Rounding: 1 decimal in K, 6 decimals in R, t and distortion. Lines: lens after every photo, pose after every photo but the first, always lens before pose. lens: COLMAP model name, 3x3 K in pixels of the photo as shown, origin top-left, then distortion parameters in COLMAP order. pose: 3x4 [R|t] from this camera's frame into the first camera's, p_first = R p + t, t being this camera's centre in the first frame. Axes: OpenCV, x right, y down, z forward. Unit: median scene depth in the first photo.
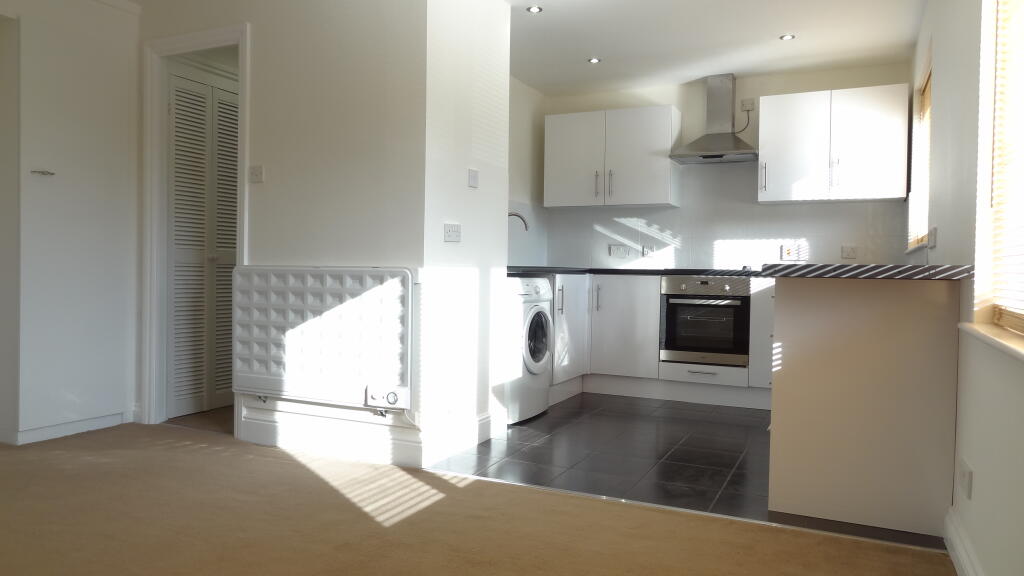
lens RADIAL K [[723.6, 0, 511.1], [0, 723.6, 284.8], [0, 0, 1]] dist [0.000921, 0.005166]
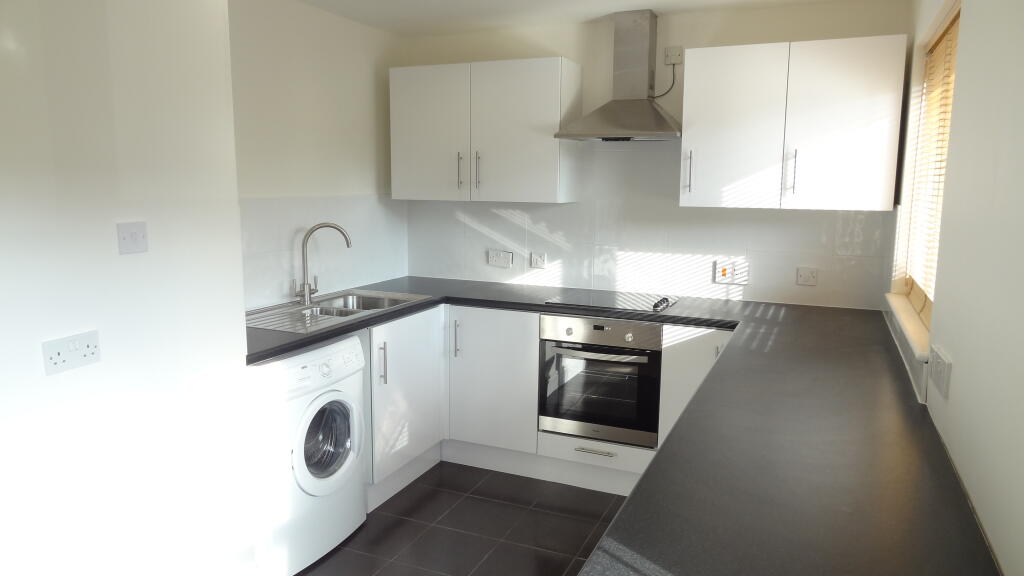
lens RADIAL K [[723.6, 0, 506.9], [0, 723.6, 290.5], [0, 0, 1]] dist [0.000921, 0.005166]
pose [[0.999482, -0.011921, 0.029902, 0.158976], [0.007945, 0.991518, 0.129724, -0.128751], [-0.031195, -0.129419, 0.991099, 0.320277]]
